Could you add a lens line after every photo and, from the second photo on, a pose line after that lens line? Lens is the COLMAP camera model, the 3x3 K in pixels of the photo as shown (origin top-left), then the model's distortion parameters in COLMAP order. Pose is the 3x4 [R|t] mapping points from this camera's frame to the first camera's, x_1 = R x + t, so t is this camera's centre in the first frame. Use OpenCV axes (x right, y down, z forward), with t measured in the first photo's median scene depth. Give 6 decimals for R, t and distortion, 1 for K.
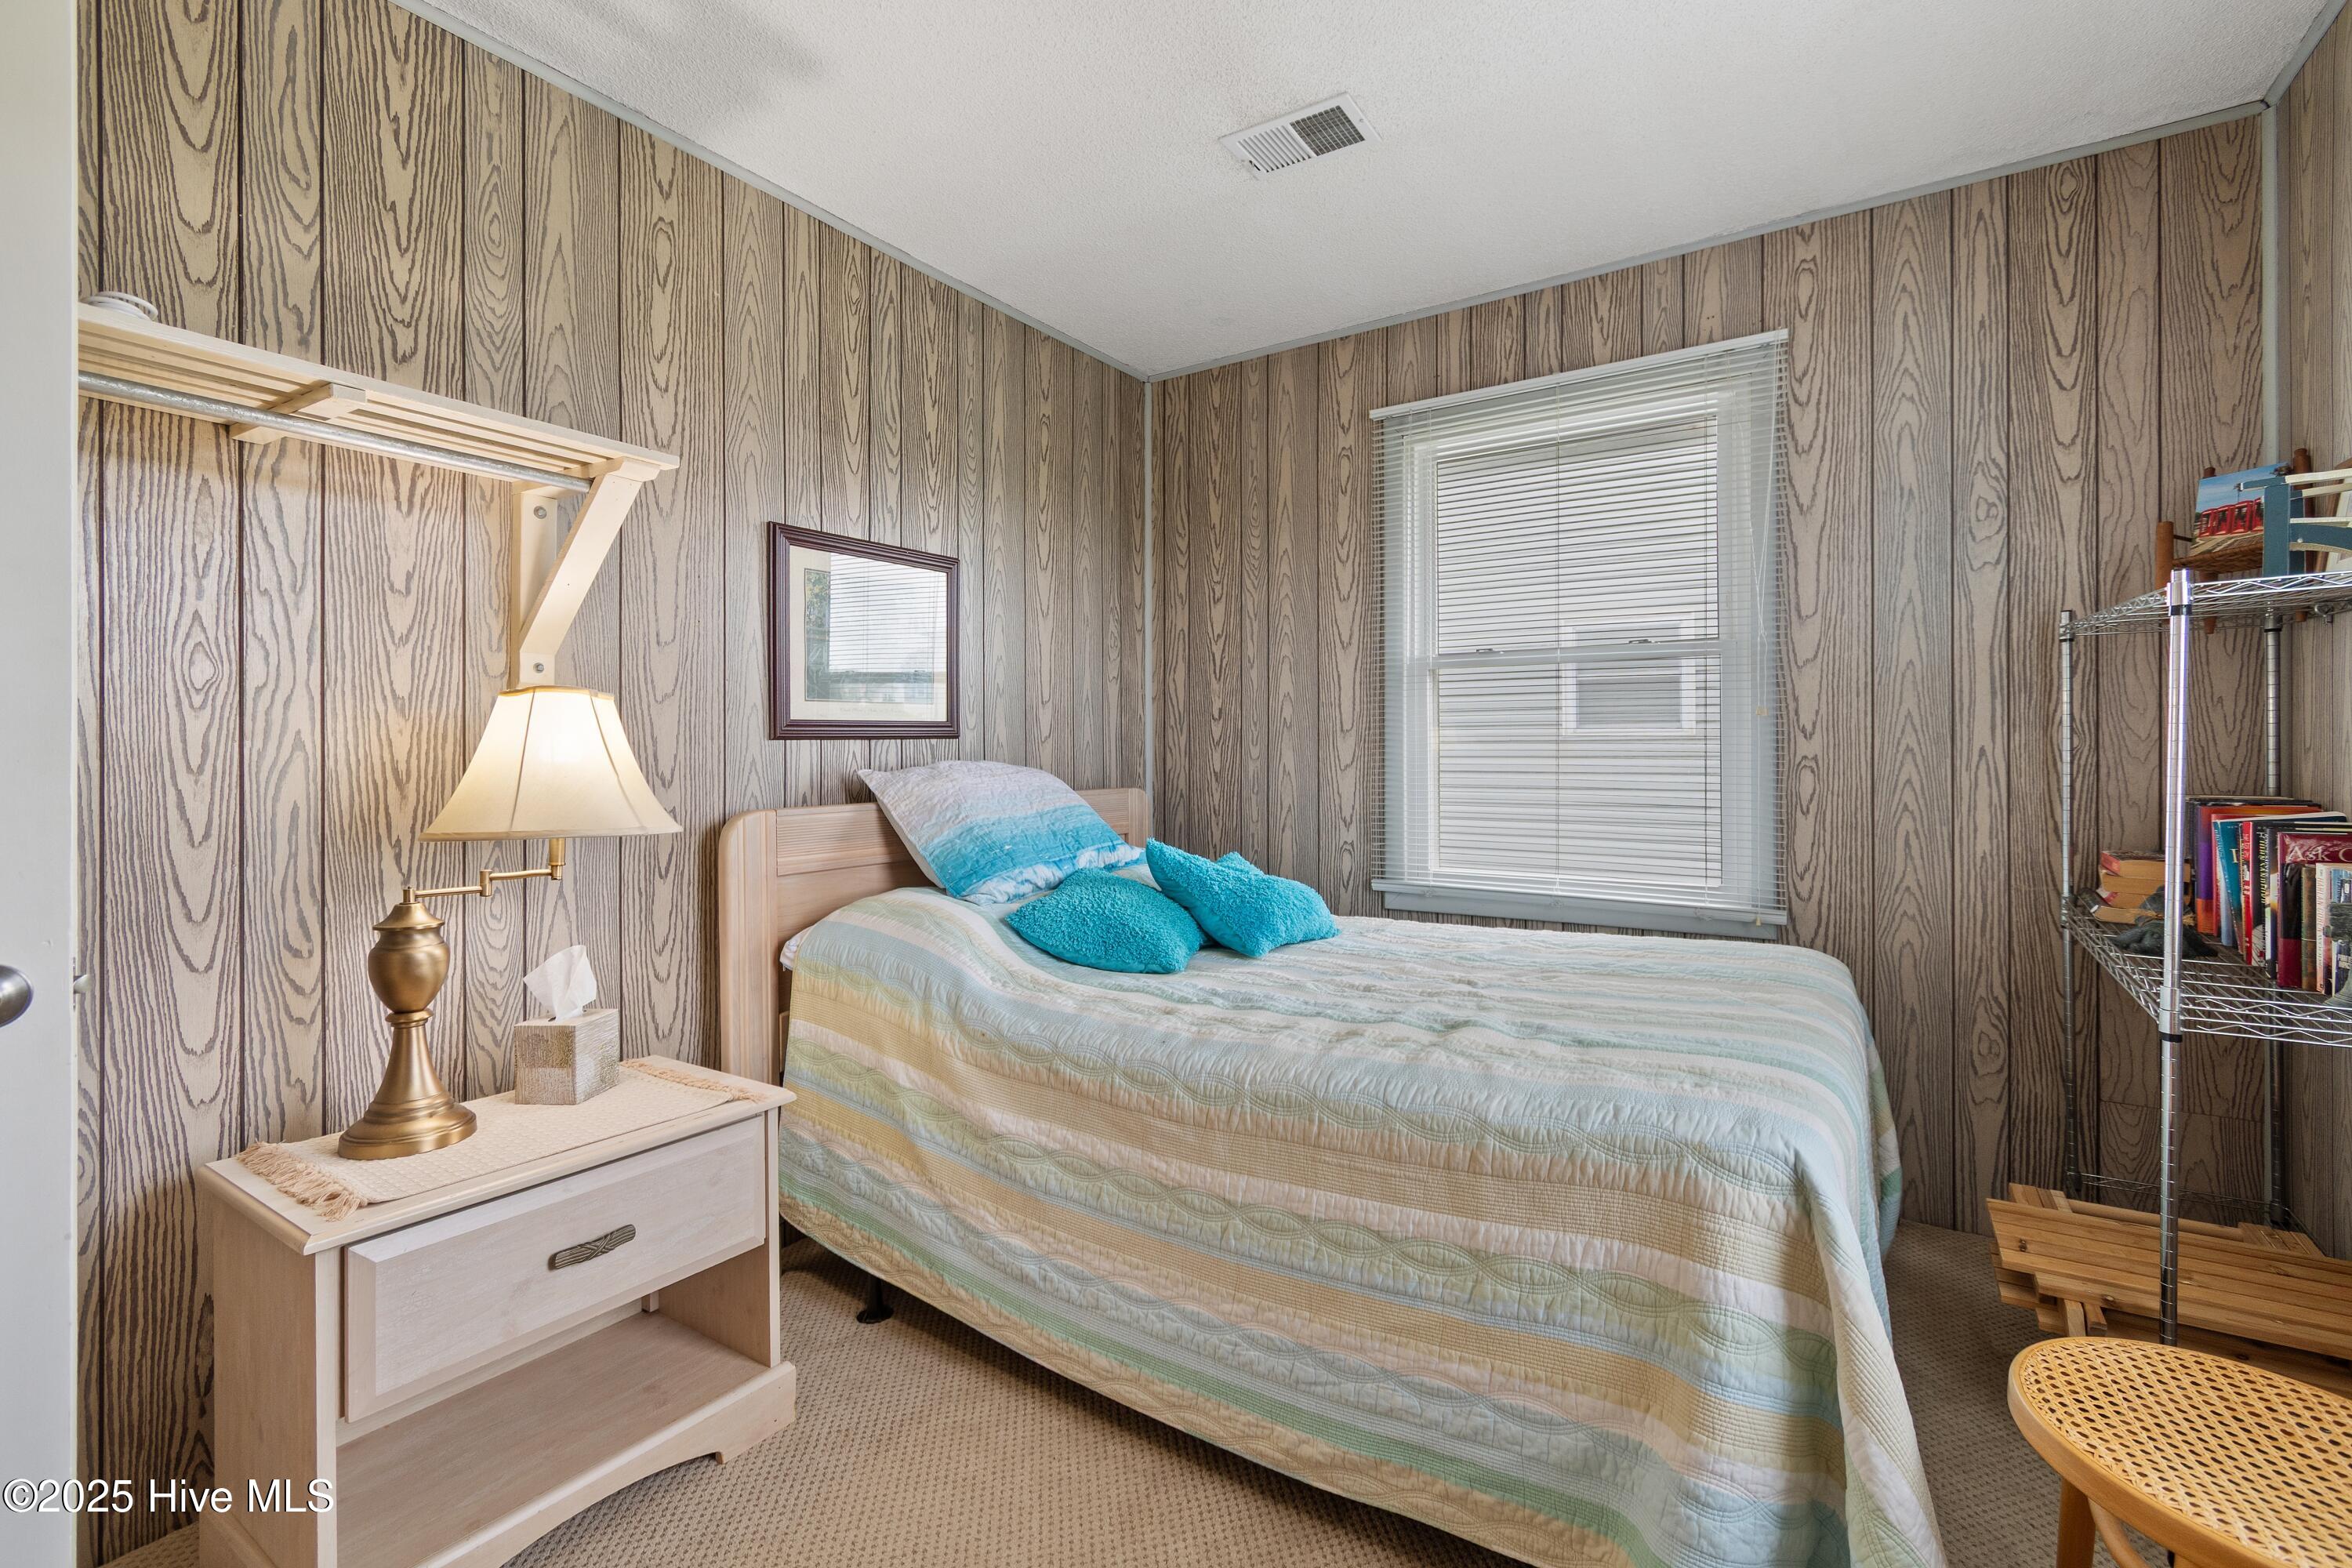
lens RADIAL K [[1040.2, 0, 1168.3], [0, 1040.2, 755.6], [0, 0, 1]] dist [-0.001663, -0.000266]
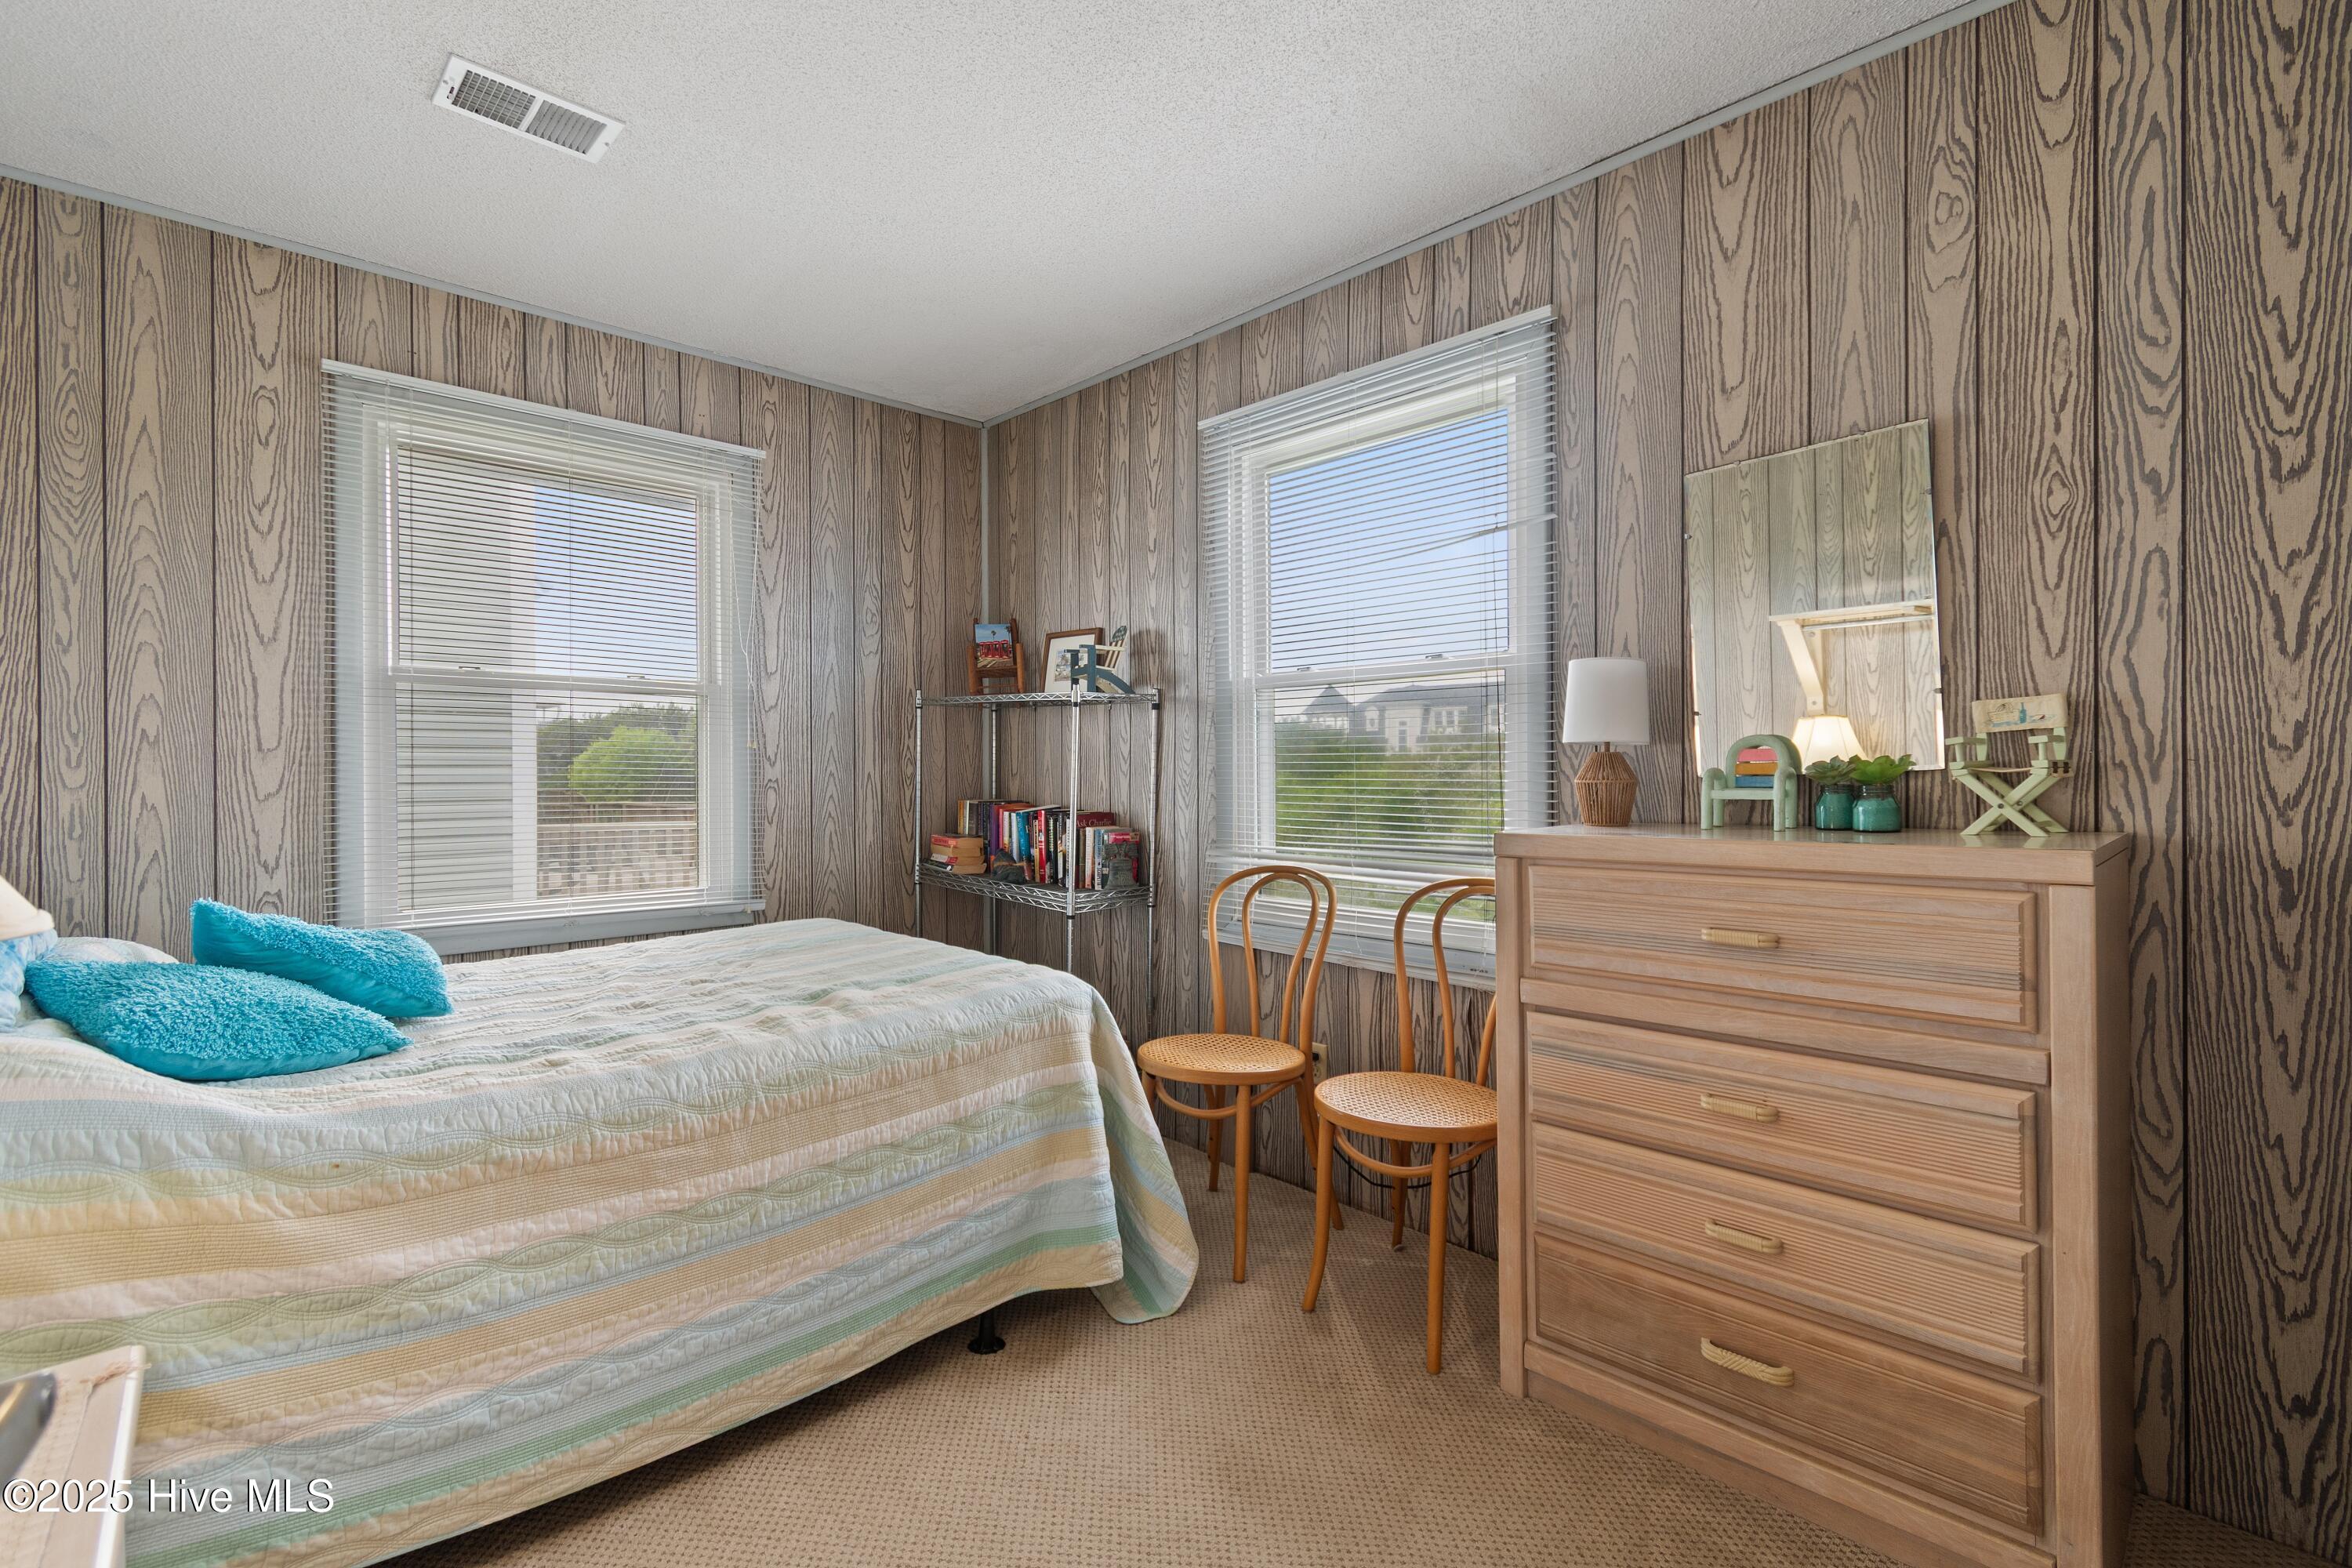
lens RADIAL K [[1034.2, 0, 1185.7], [0, 1034.2, 779.3], [0, 0, 1]] dist [0.003262, 0.000165]
pose [[0.229111, -0.002895, 0.973396, -0.576436], [0.006713, 0.999976, 0.001394, 0.002157], [-0.973377, 0.006215, 0.229125, 0.202762]]
